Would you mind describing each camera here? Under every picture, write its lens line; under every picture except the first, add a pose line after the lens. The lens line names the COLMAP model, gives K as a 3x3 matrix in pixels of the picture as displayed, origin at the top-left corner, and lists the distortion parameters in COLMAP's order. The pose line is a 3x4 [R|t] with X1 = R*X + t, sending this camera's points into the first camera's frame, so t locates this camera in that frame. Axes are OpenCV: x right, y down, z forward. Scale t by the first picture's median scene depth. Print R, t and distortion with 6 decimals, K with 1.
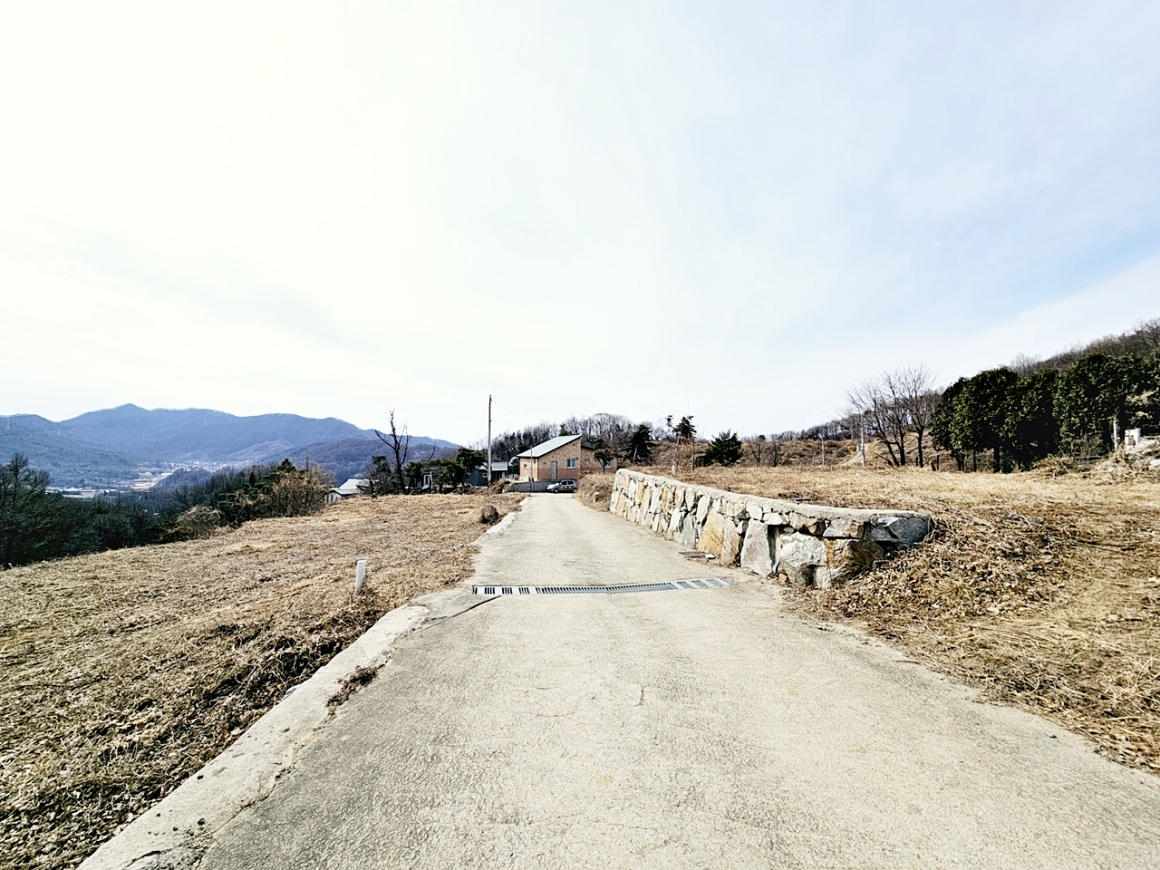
lens RADIAL K [[473.0, 0, 579.1], [0, 473.0, 432.0], [0, 0, 1]] dist [-0.003047, 0.001290]
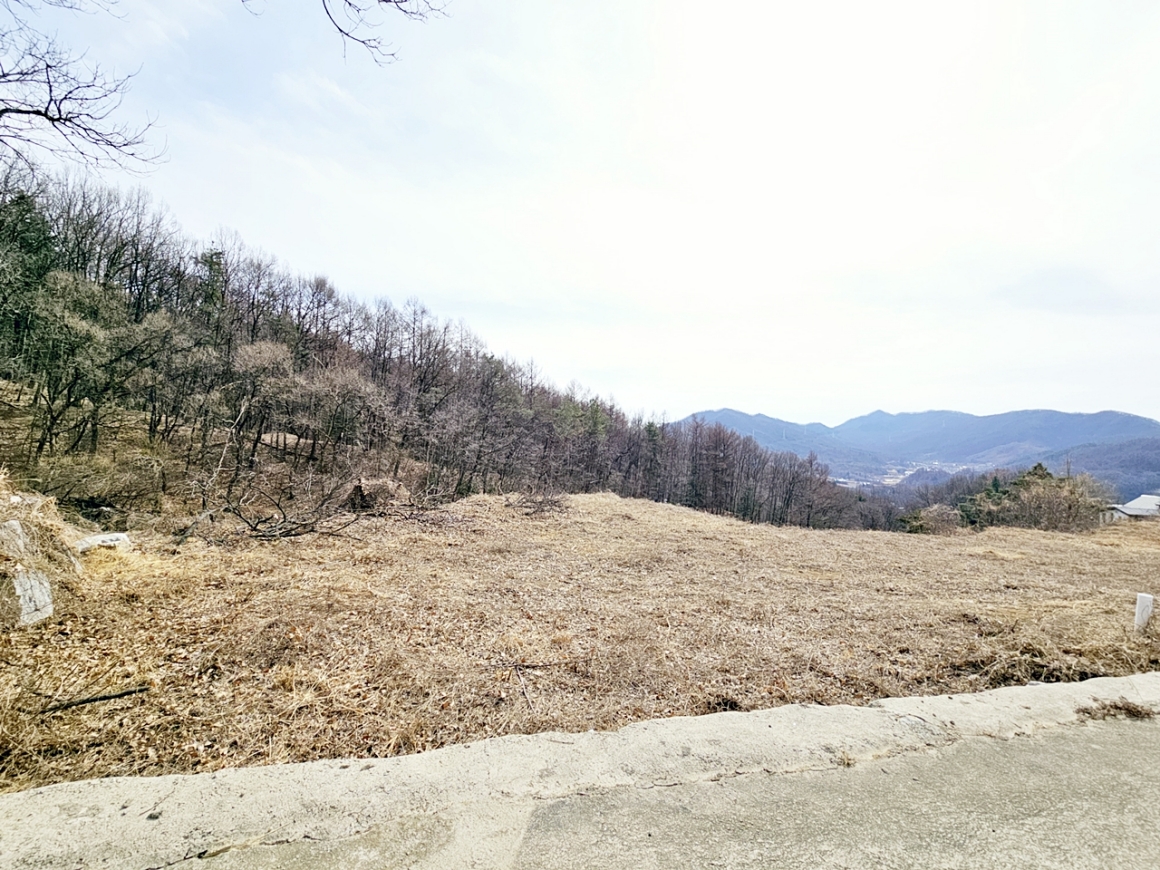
lens RADIAL K [[473.0, 0, 579.6], [0, 473.0, 436.6], [0, 0, 1]] dist [-0.003047, 0.001290]
pose [[0.242220, -0.012810, -0.970137, 0.014428], [0.020345, 0.999760, -0.008122, -0.000917], [0.970008, -0.017771, 0.242423, -0.018998]]
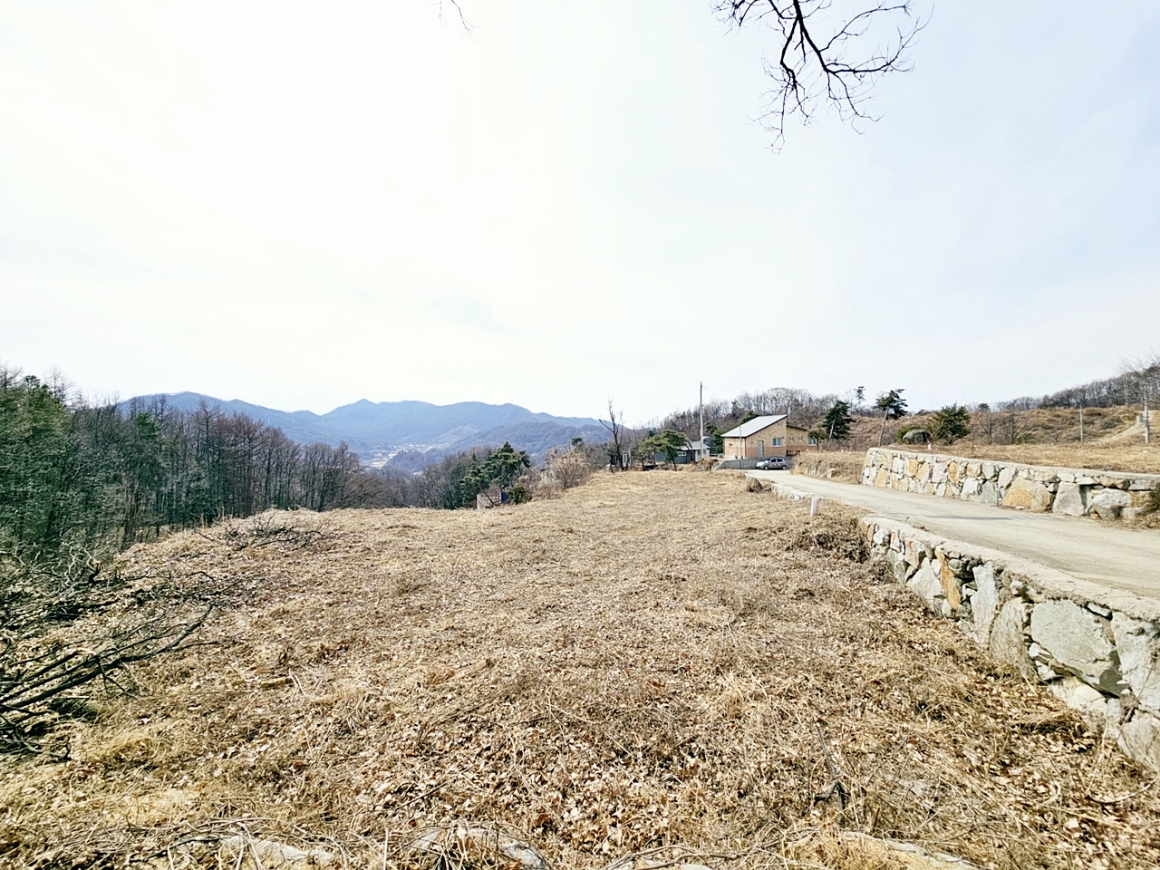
lens RADIAL K [[473.0, 0, 580.2], [0, 473.0, 432.5], [0, 0, 1]] dist [-0.003047, 0.001290]
pose [[0.944746, -0.022095, -0.327059, -0.130230], [0.037241, 0.998501, 0.040118, -0.020943], [0.325682, -0.050081, 0.944152, -0.204467]]
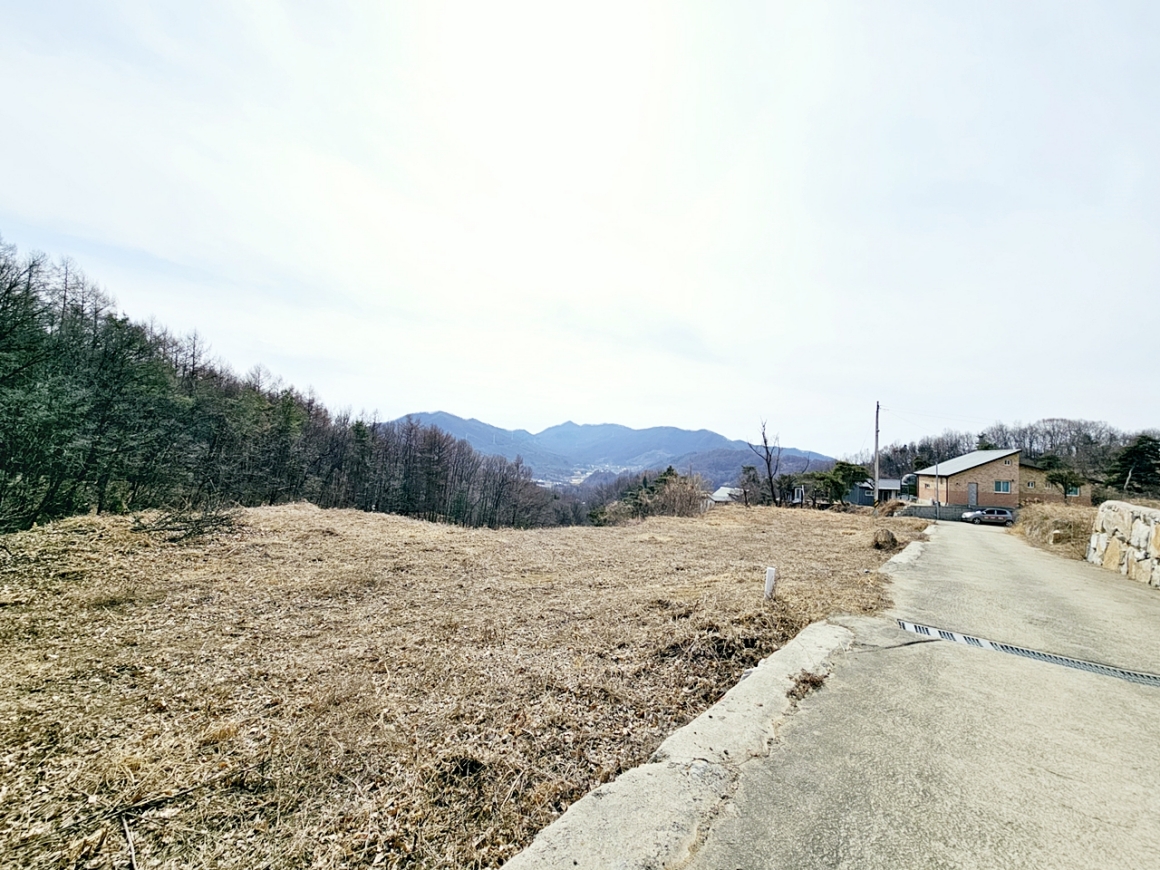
lens RADIAL K [[473.0, 0, 579.9], [0, 473.0, 435.2], [0, 0, 1]] dist [-0.003047, 0.001290]
pose [[0.739586, -0.003265, -0.673054, -0.011582], [-0.007630, 0.999883, -0.013235, -0.001082], [0.673018, 0.014924, 0.739475, -0.012161]]
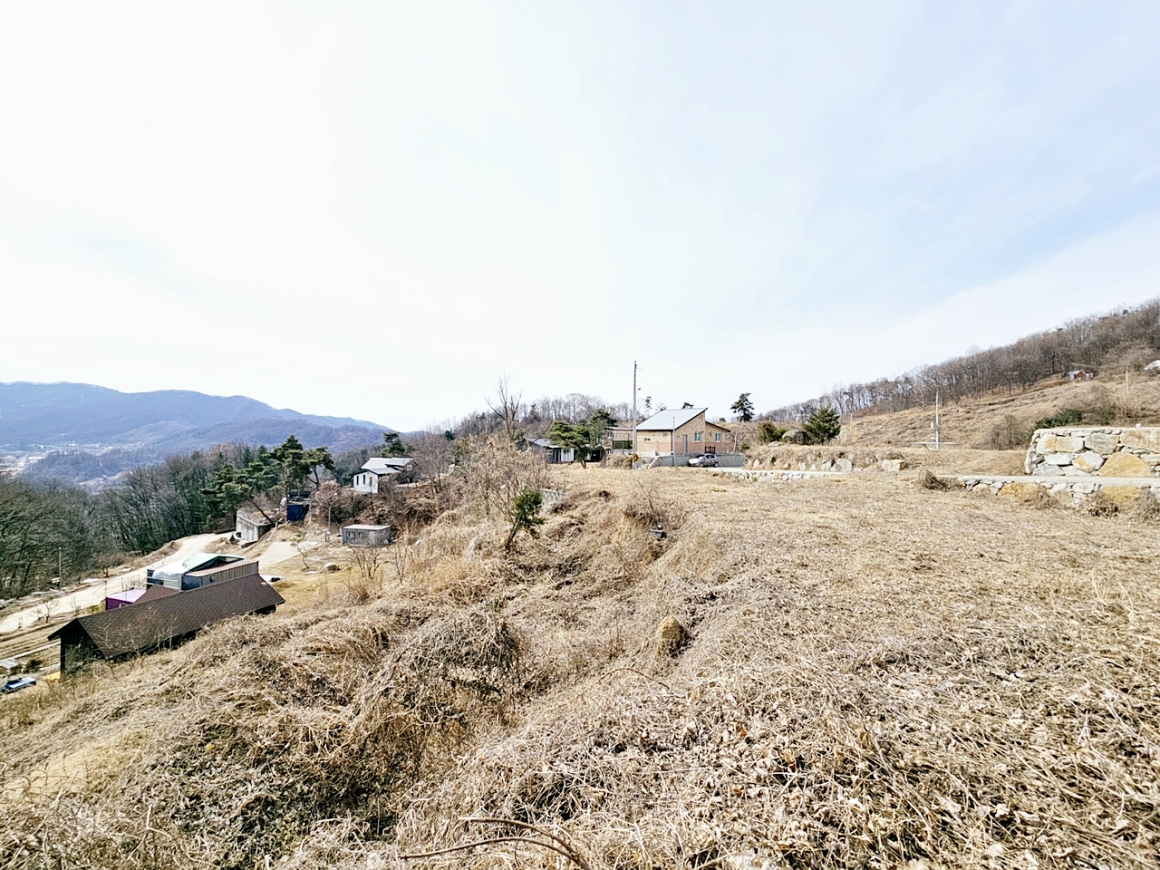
lens RADIAL K [[473.0, 0, 579.0], [0, 473.0, 433.1], [0, 0, 1]] dist [-0.003047, 0.001290]
pose [[0.989545, 0.005479, 0.144122, -0.587589], [-0.010980, 0.999240, 0.037396, 0.038470], [-0.143807, -0.038588, 0.988853, 0.145099]]
